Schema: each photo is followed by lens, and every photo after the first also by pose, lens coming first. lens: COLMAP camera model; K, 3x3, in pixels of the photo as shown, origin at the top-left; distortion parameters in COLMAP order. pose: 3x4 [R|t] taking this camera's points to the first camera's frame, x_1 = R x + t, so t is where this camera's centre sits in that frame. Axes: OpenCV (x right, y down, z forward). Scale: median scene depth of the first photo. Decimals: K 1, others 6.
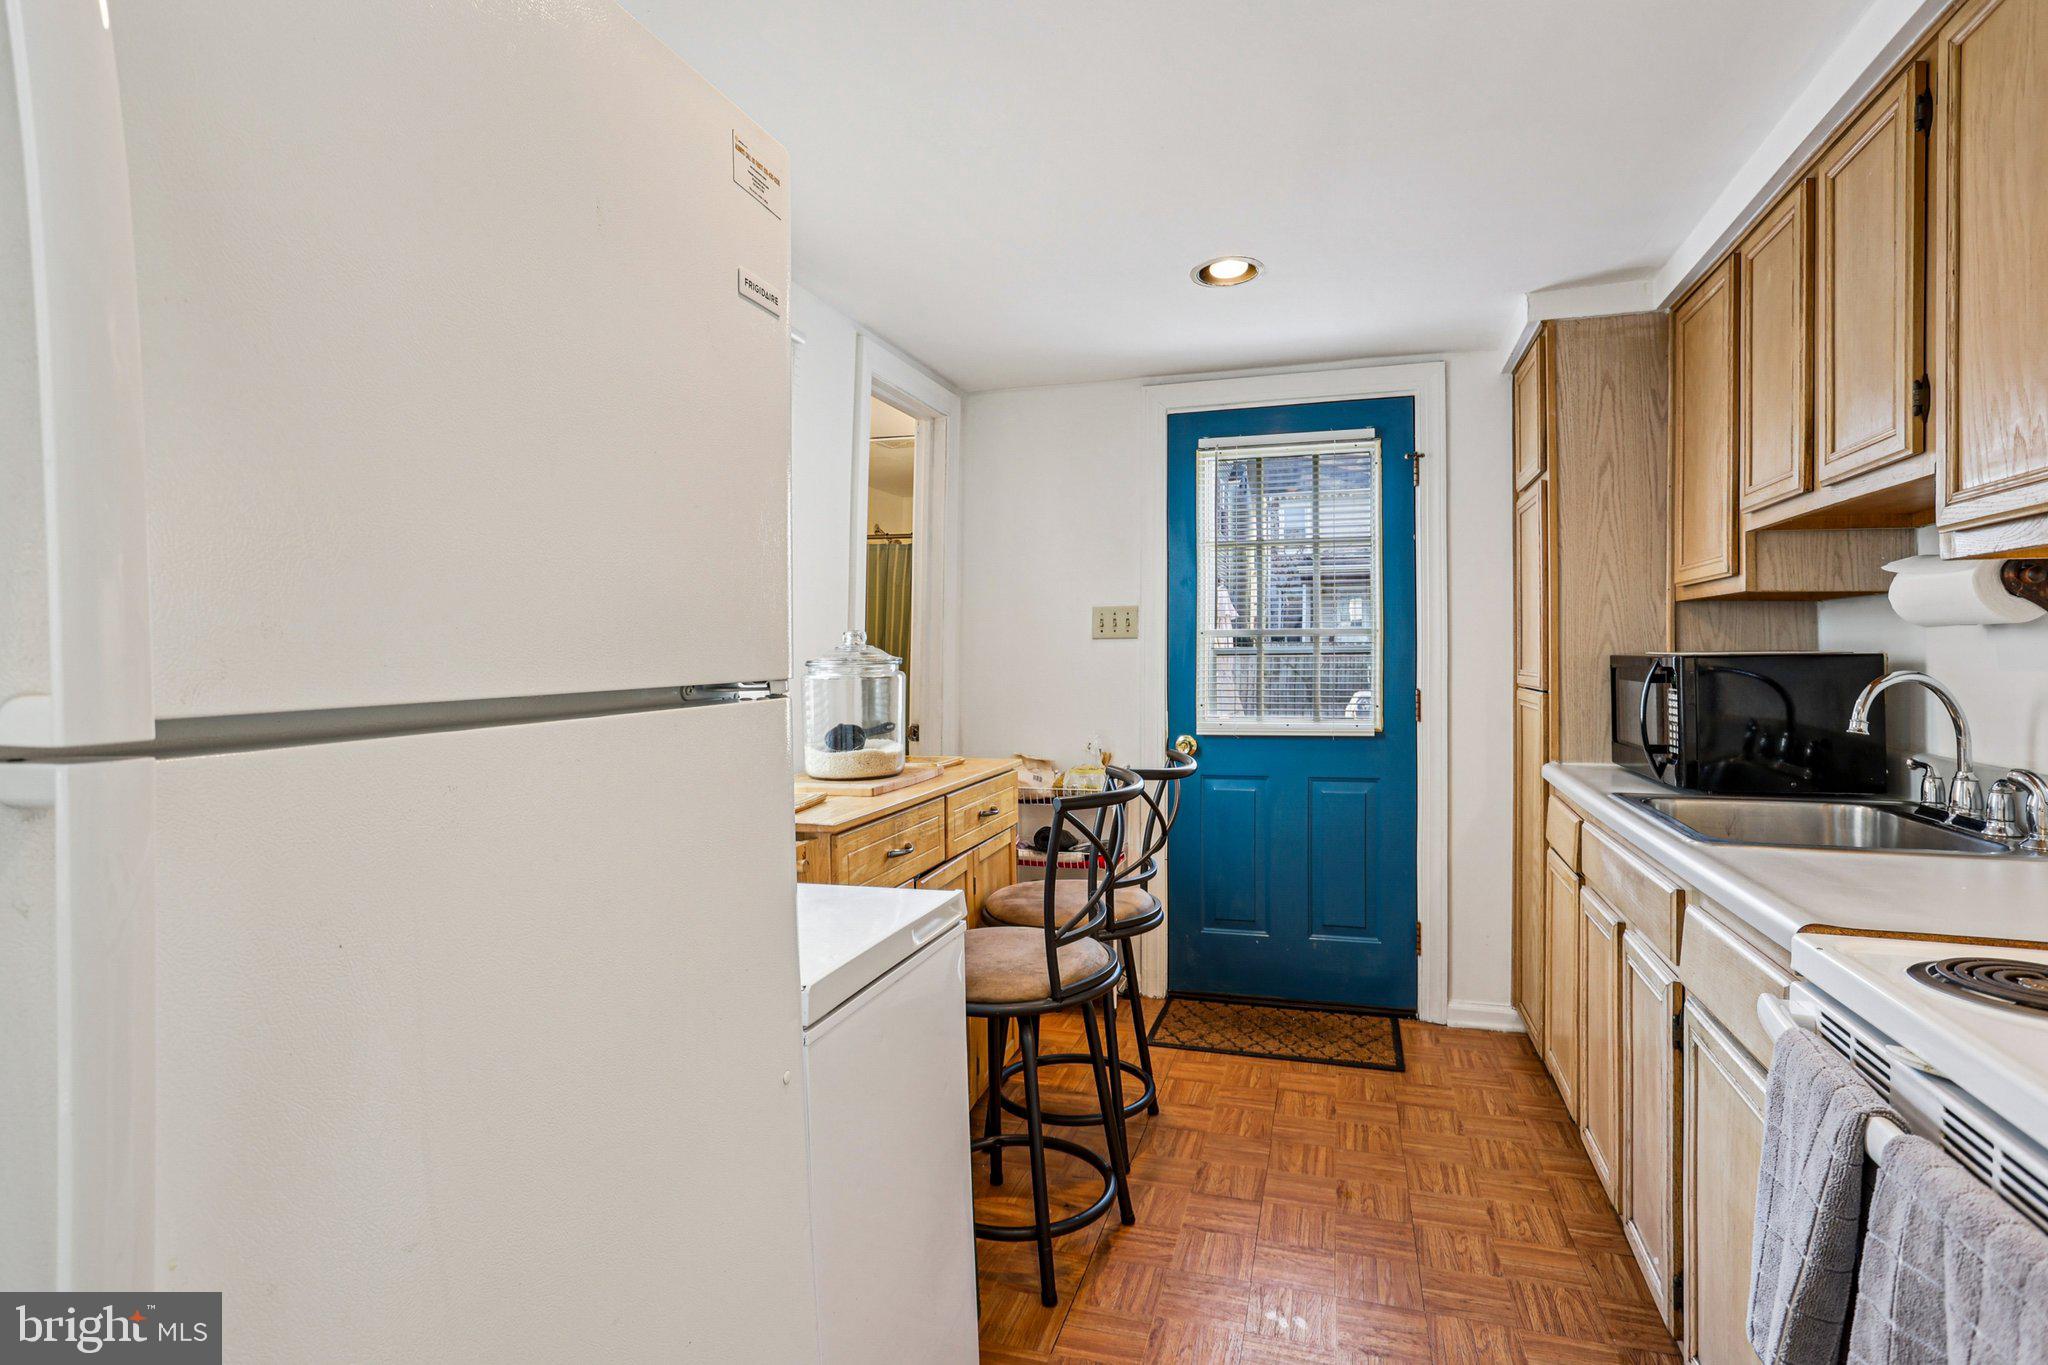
lens RADIAL K [[1033.0, 0, 1030.7], [0, 1033.0, 683.9], [0, 0, 1]] dist [-0.043814, 0.009793]
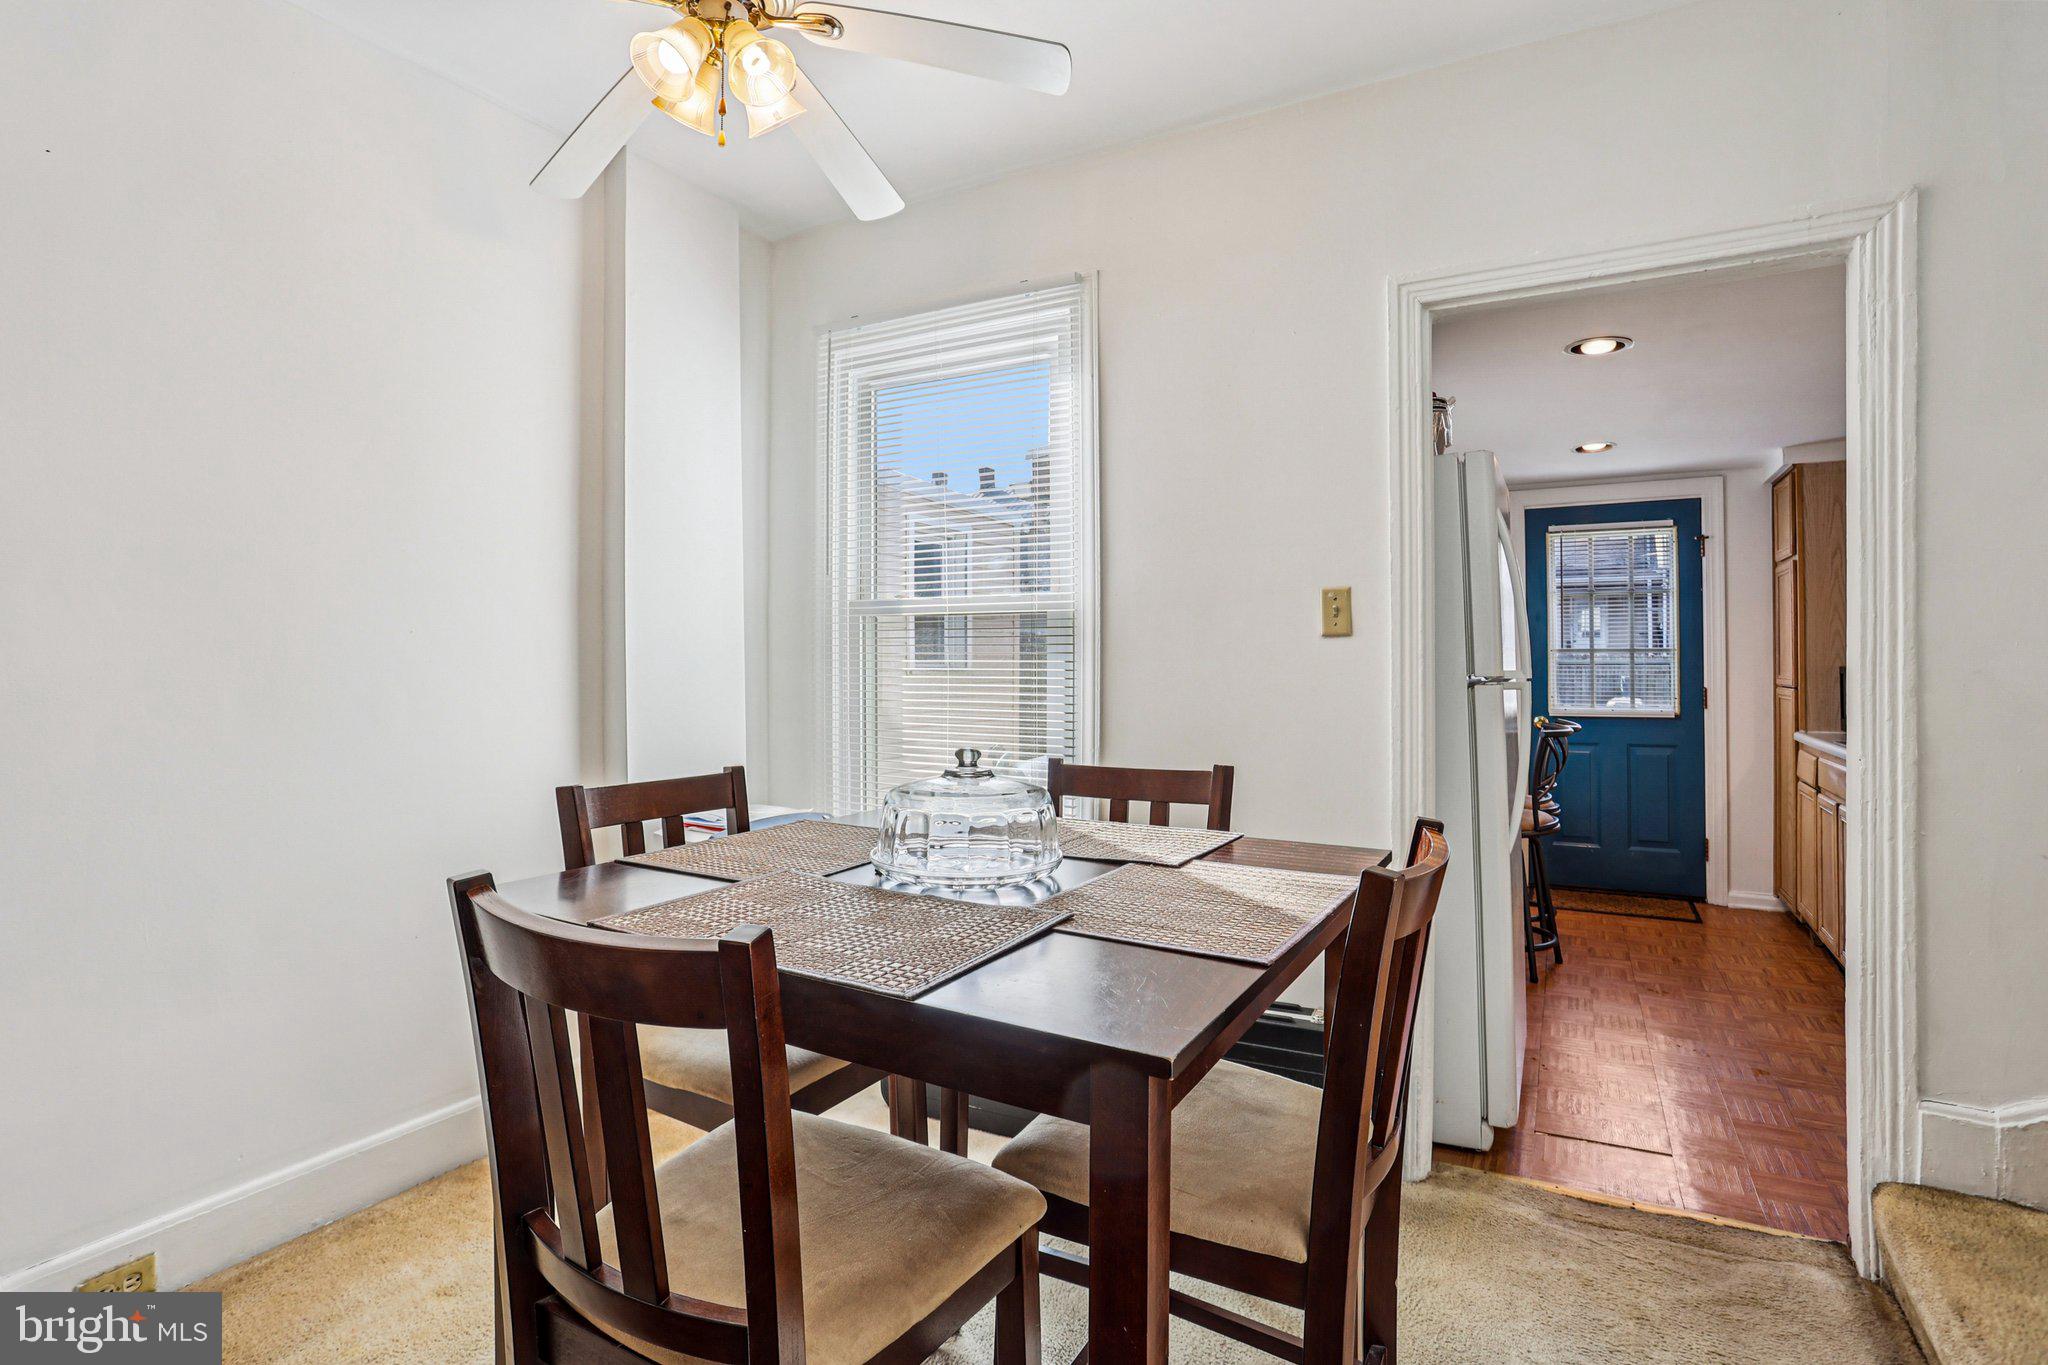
lens RADIAL K [[1033.0, 0, 1009.7], [0, 1033.0, 665.1], [0, 0, 1]] dist [-0.043814, 0.009793]
pose [[0.980267, 0.002771, -0.197657, -0.365619], [-0.006998, 0.999761, -0.020690, 0.010331], [0.197552, 0.021665, 0.980053, -0.740223]]
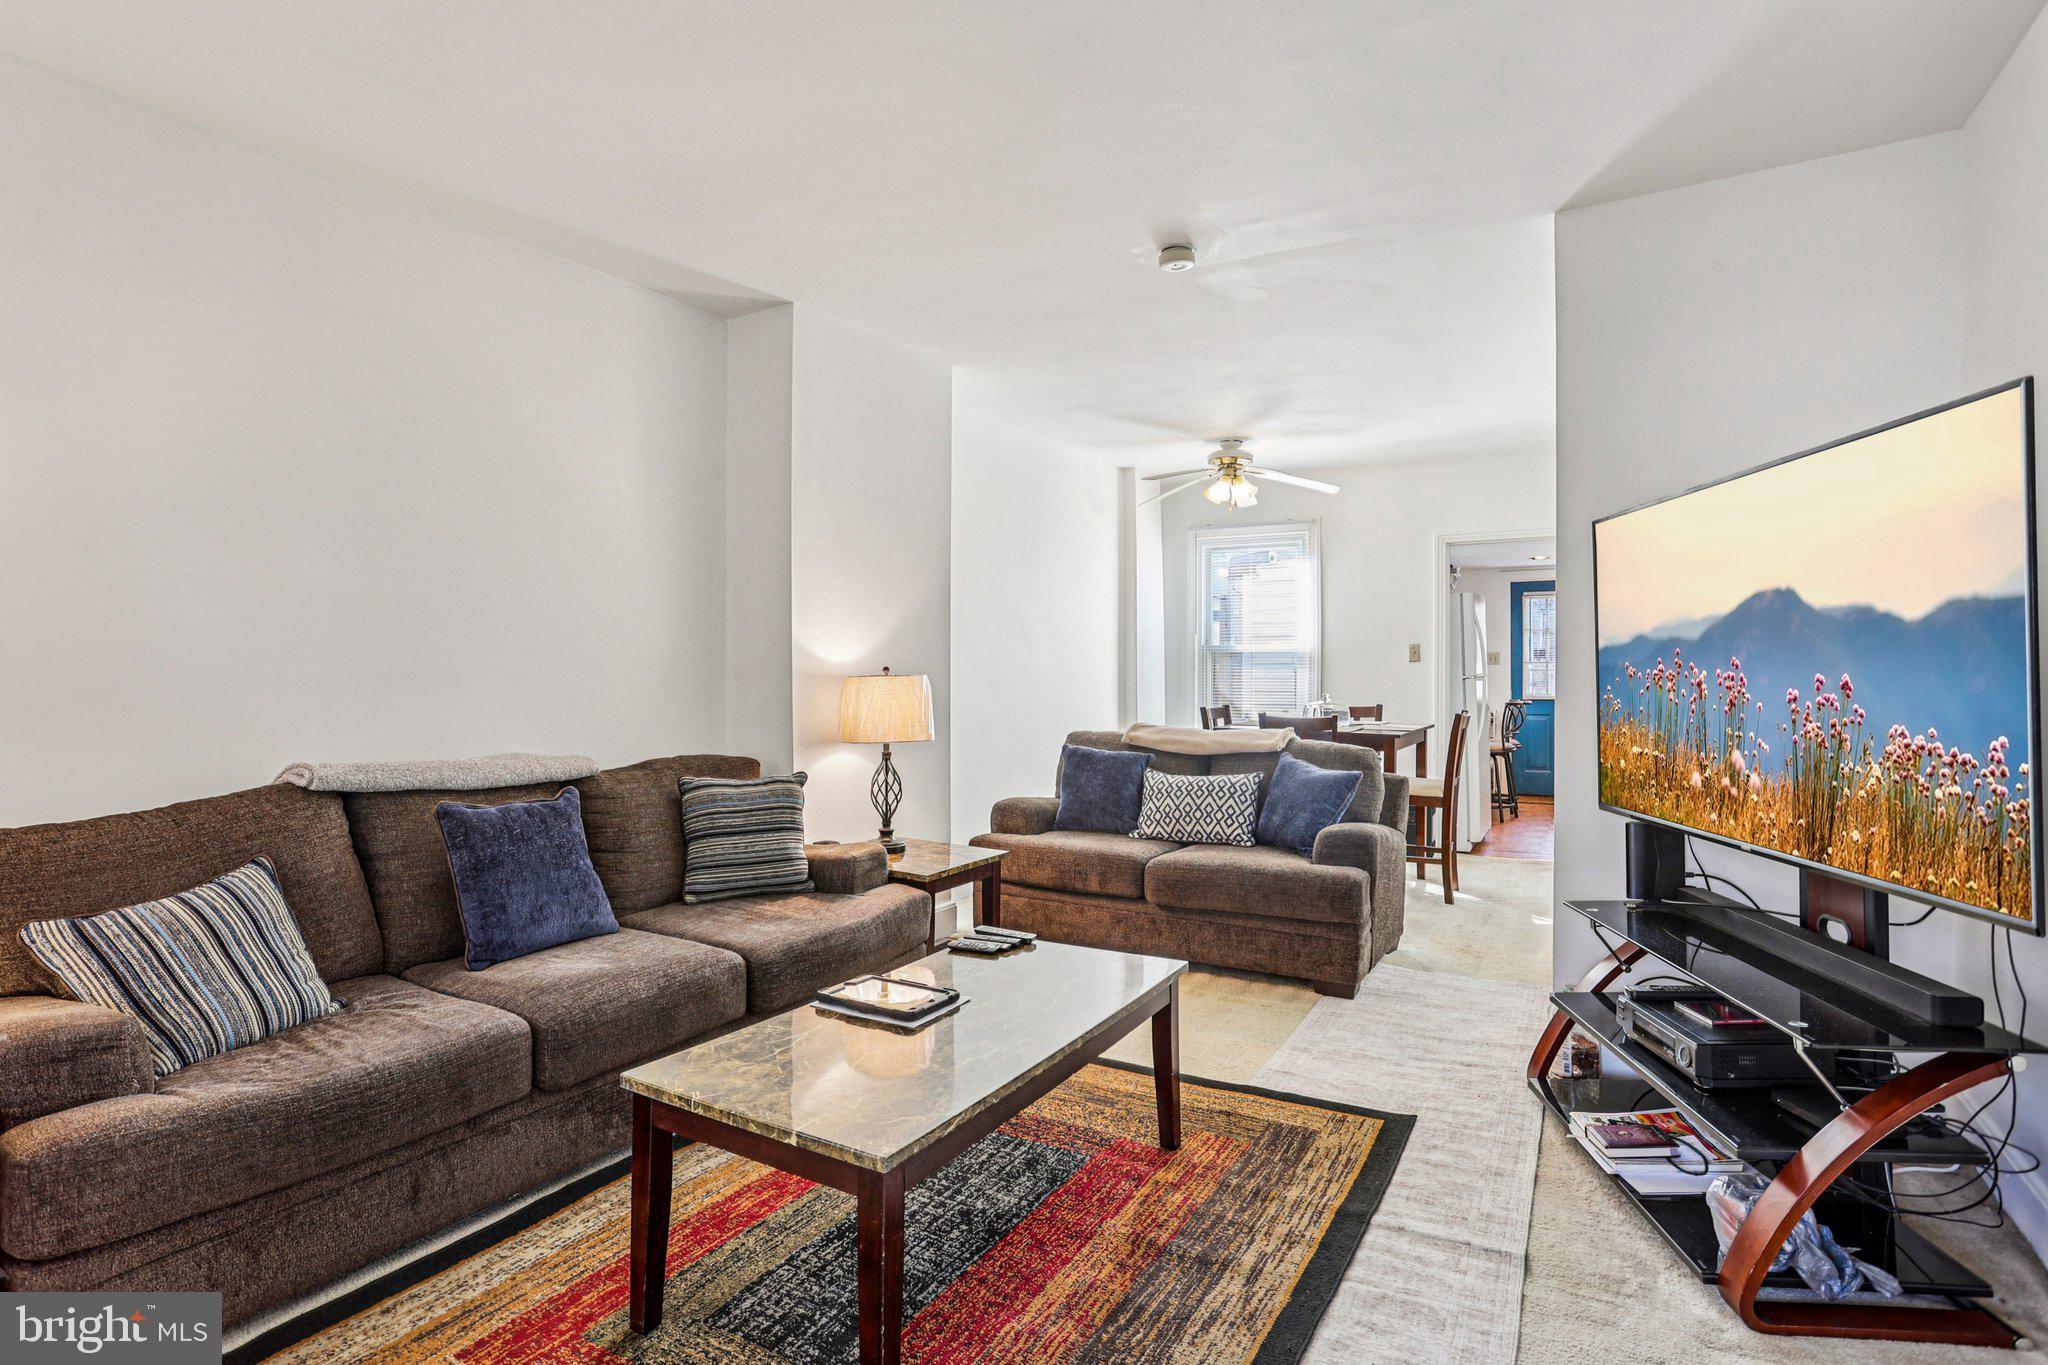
lens RADIAL K [[1033.0, 0, 1015.4], [0, 1033.0, 696.3], [0, 0, 1]] dist [-0.043814, 0.009793]
pose [[0.973993, 0.003925, -0.226544, -0.595693], [-0.002822, 0.999983, 0.005193, 0.034565], [0.226560, -0.004418, 0.973987, -2.161958]]
